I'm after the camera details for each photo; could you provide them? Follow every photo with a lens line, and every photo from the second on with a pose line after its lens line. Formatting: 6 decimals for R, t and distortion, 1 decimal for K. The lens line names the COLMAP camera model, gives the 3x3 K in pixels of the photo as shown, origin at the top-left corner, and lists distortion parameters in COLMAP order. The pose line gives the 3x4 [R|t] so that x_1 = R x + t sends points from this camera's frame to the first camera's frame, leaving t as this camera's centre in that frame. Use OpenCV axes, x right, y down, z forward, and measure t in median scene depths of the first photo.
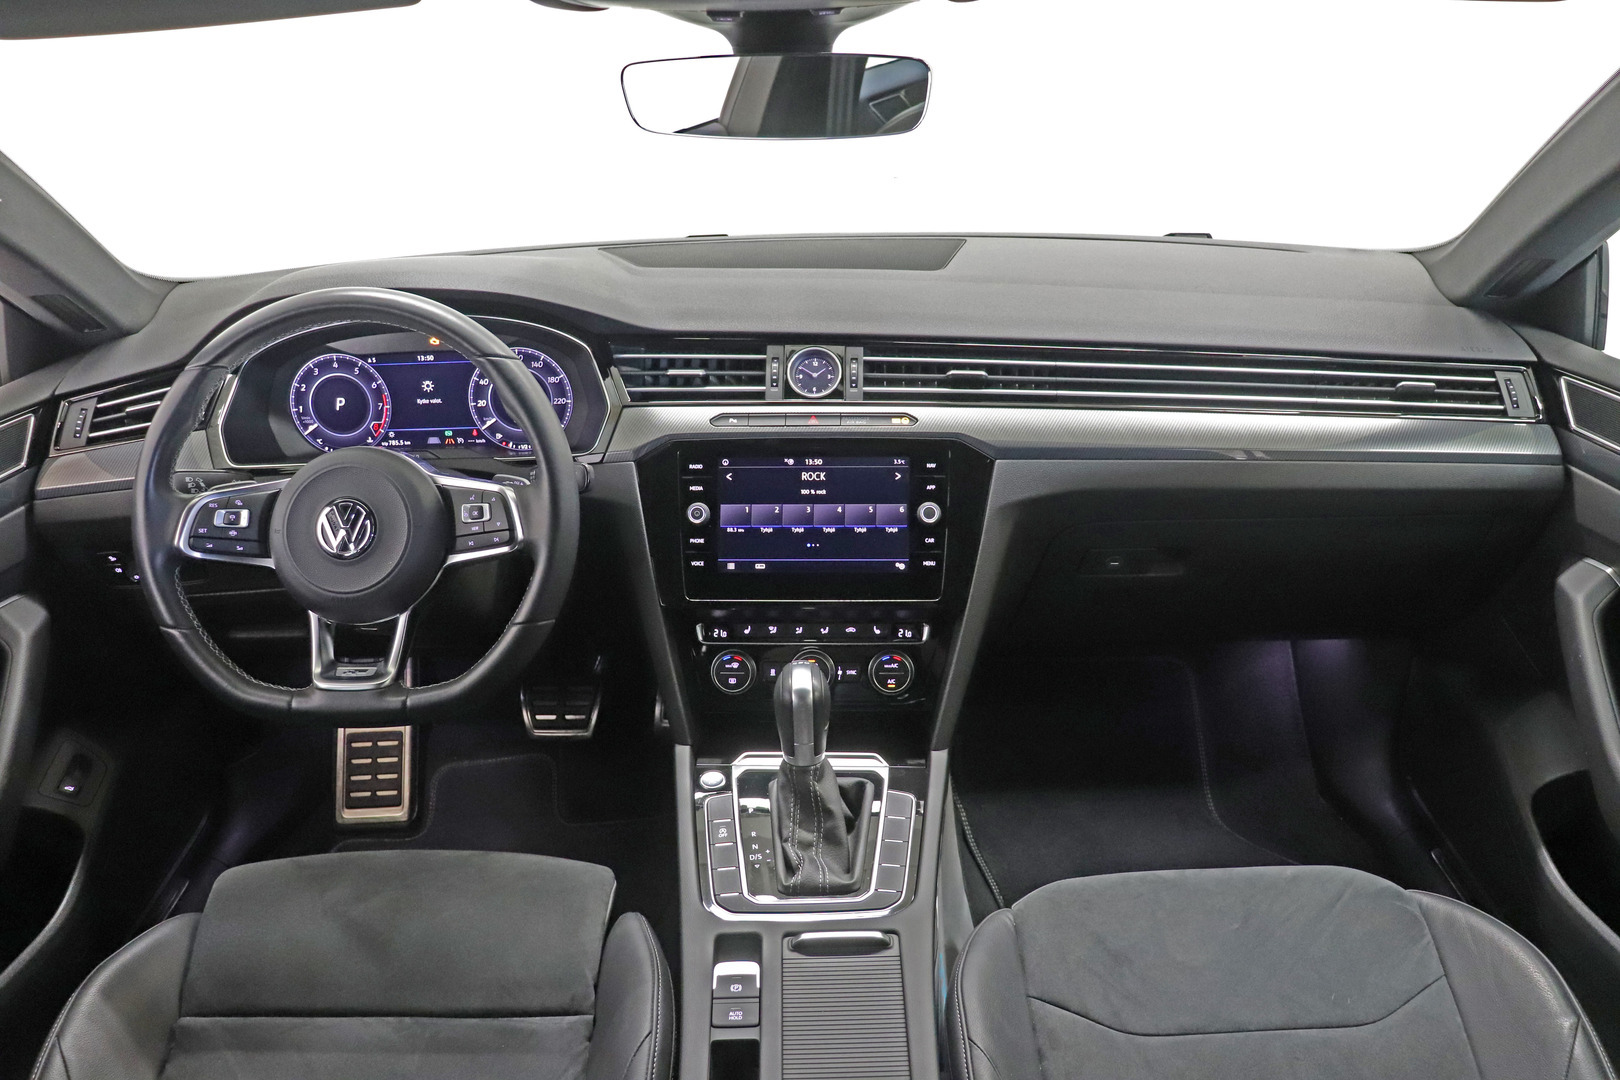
lens RADIAL K [[1367.1, 0, 810.0], [0, 1367.1, 540.0], [0, 0, 1]] dist [-0.170680, 0.162515]
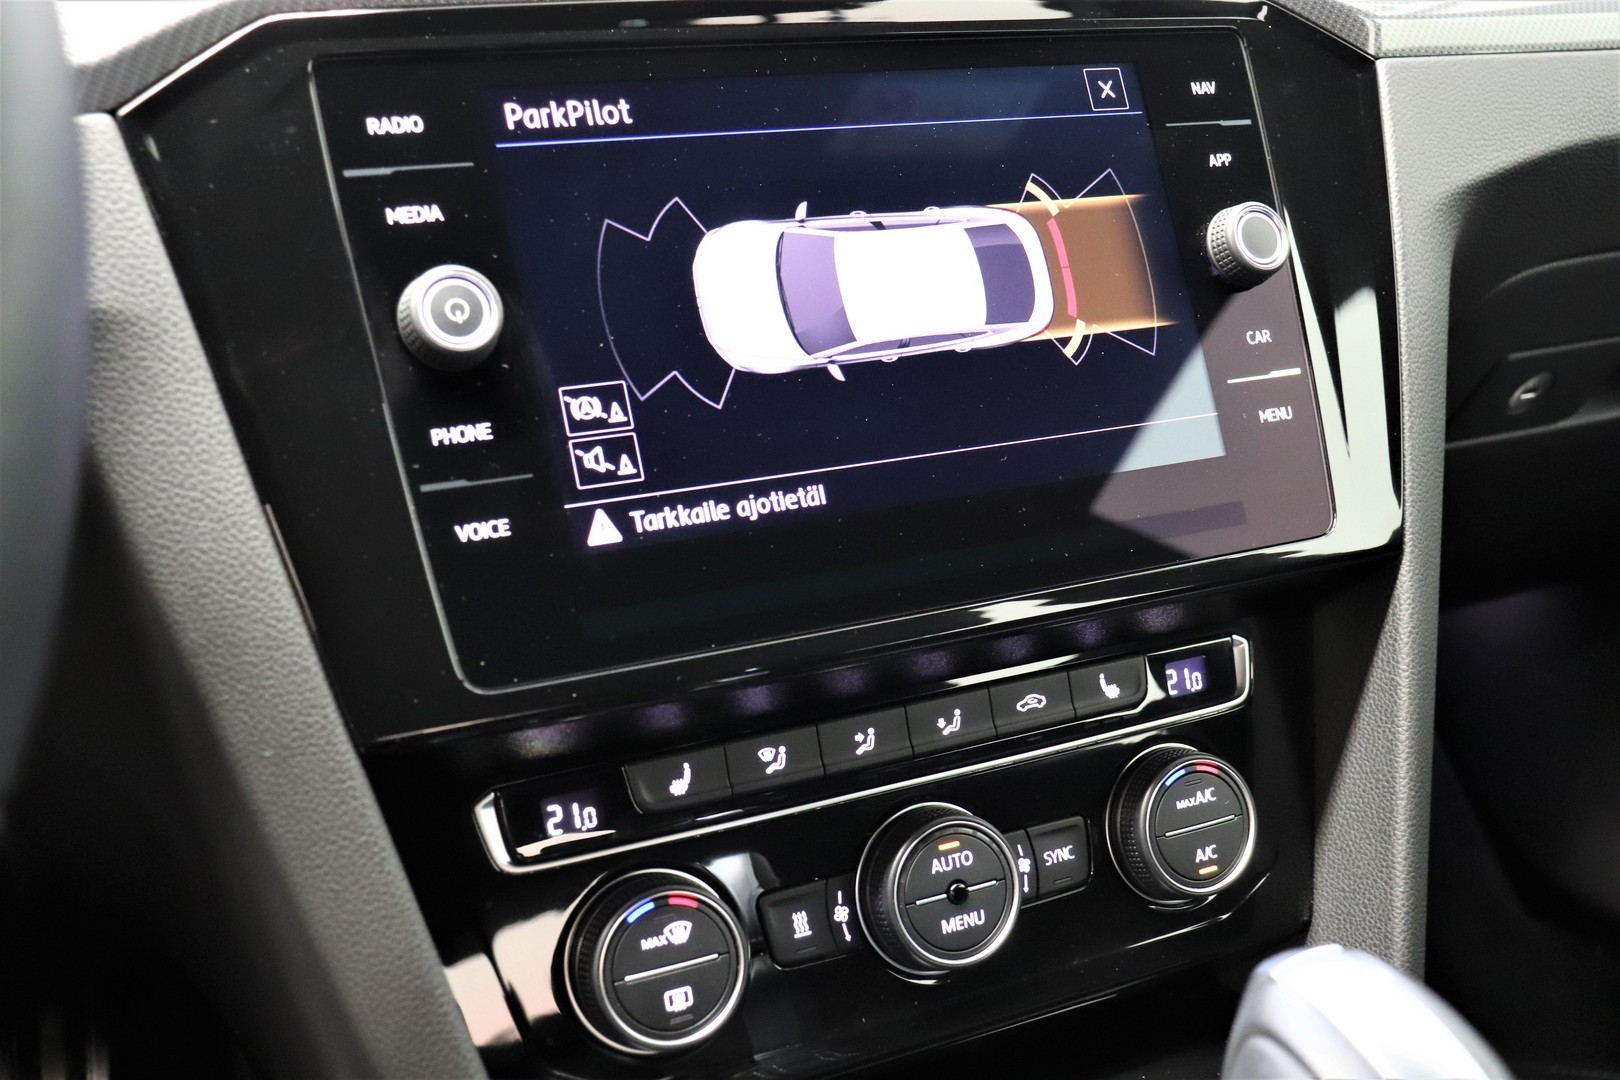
lens RADIAL K [[1788.2, 0, 810.0], [0, 1788.2, 540.0], [0, 0, 1]] dist [-0.093583, 0.000273]
pose [[0.872746, -0.139489, 0.467822, -0.173167], [0.164877, 0.986221, -0.013527, 0.031571], [-0.459489, 0.088939, 0.883719, 0.709510]]
